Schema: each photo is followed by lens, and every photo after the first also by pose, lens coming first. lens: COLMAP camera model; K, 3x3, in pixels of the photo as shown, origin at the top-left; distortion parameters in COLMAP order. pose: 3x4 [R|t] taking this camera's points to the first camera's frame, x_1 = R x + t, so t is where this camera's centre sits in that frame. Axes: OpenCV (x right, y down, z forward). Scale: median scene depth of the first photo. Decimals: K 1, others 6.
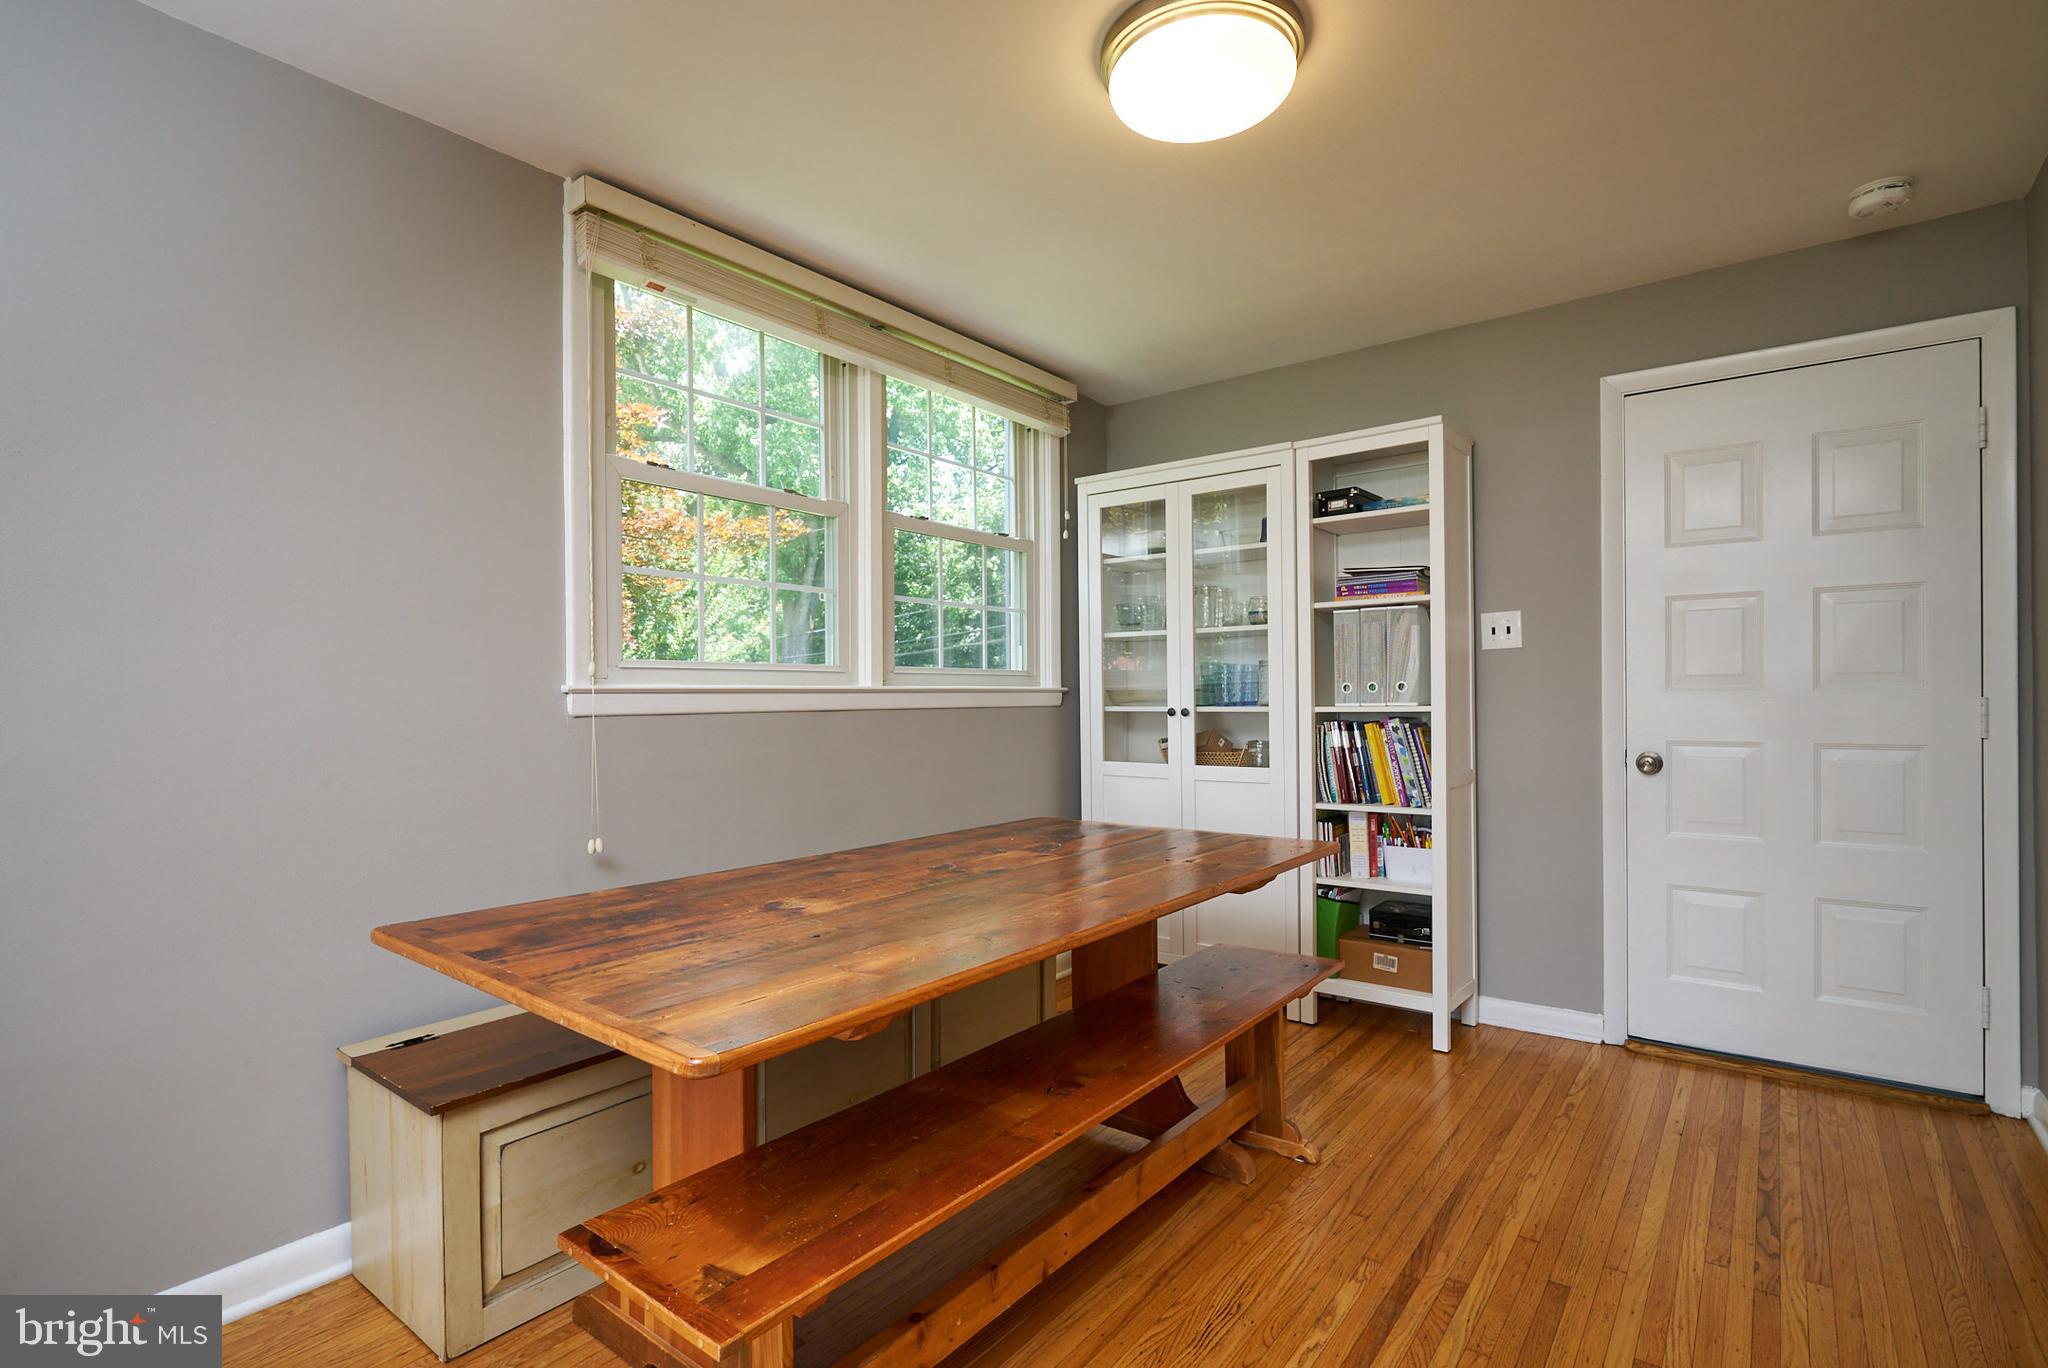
lens RADIAL K [[981.9, 0, 1025.4], [0, 981.9, 702.7], [0, 0, 1]] dist [-0.002971, 0.000367]
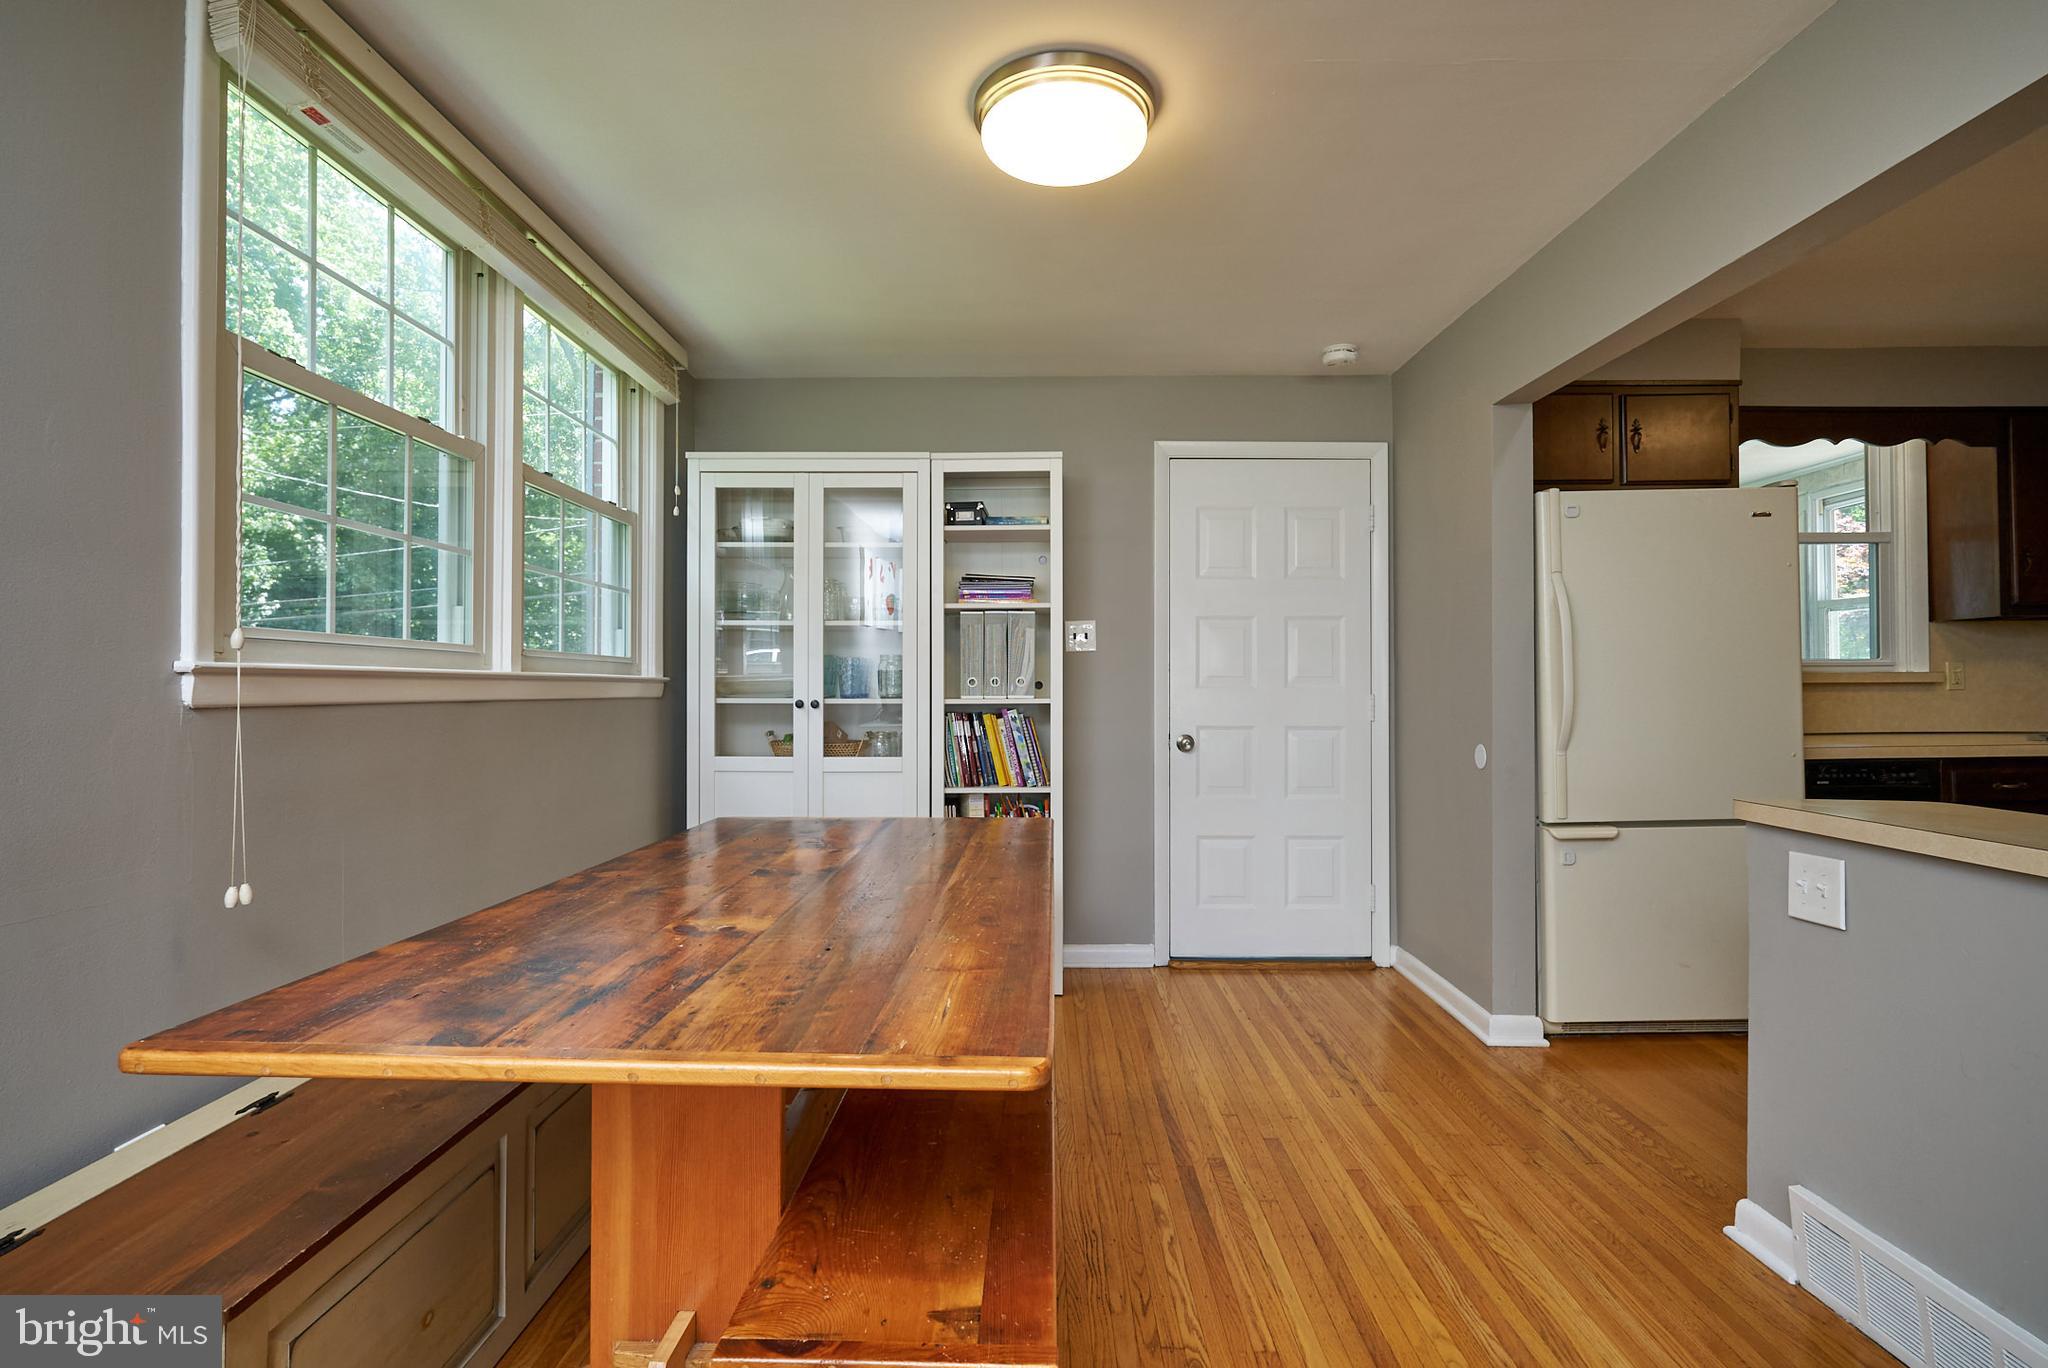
lens RADIAL K [[982.8, 0, 1031.8], [0, 982.8, 681.3], [0, 0, 1]] dist [-0.007311, 0.003427]
pose [[0.797044, 0.014217, 0.603754, -0.288514], [-0.004554, 0.999836, -0.017532, 0.003191], [-0.603904, 0.011224, 0.796978, 0.079047]]
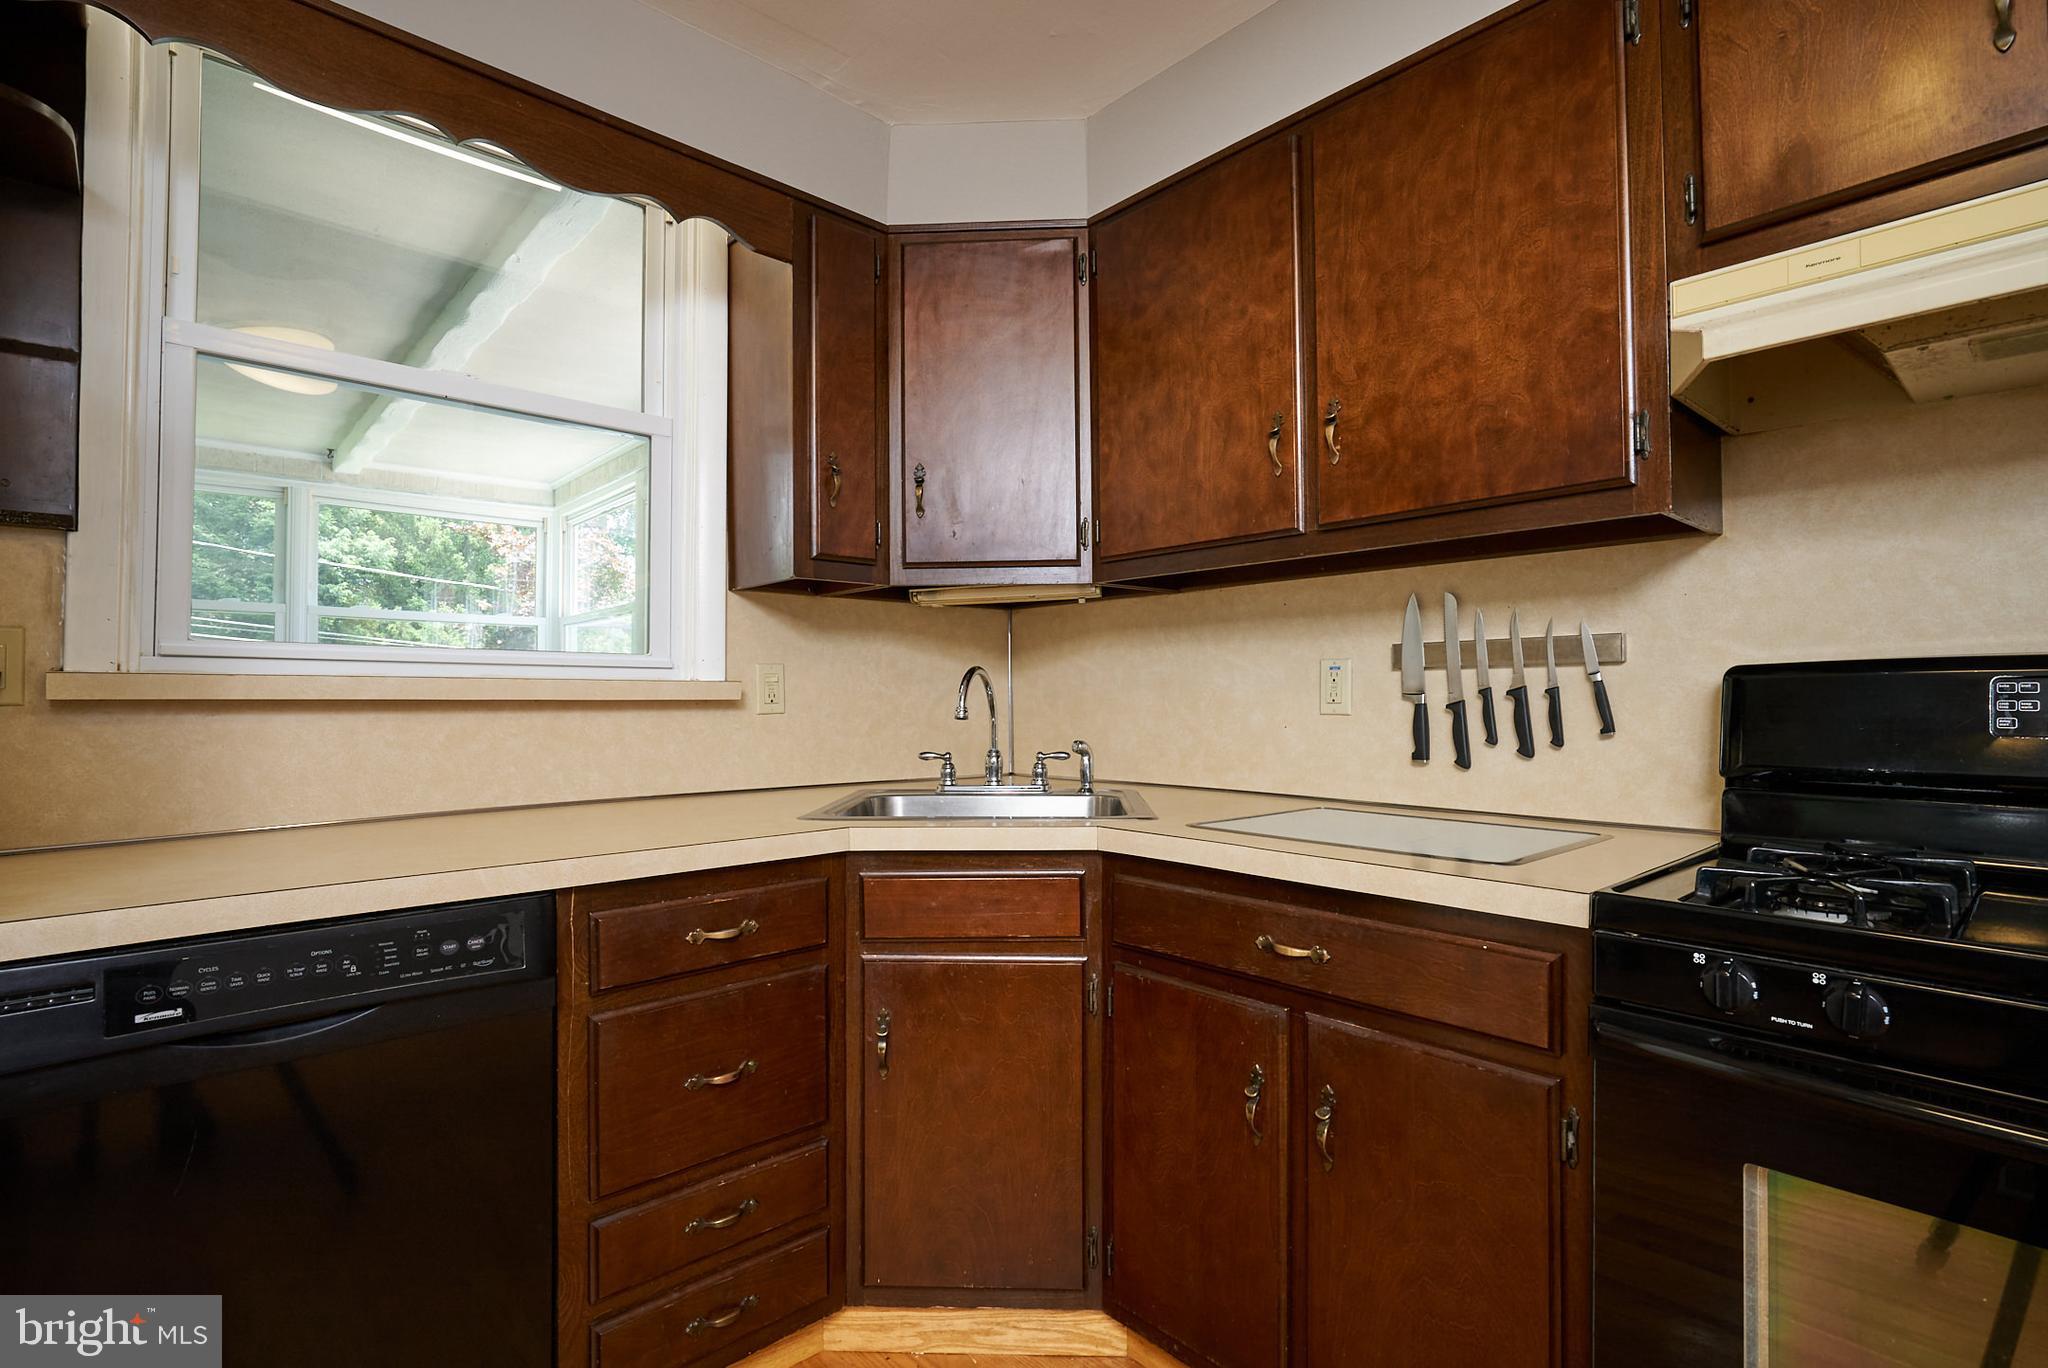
lens RADIAL K [[982.8, 0, 1031.8], [0, 982.8, 681.3], [0, 0, 1]] dist [-0.007311, 0.003427]
pose [[0.181974, 0.033985, 0.982716, 0.695906], [0.002666, 0.999382, -0.035055, -0.010172], [-0.983300, 0.008999, 0.181771, 0.048695]]
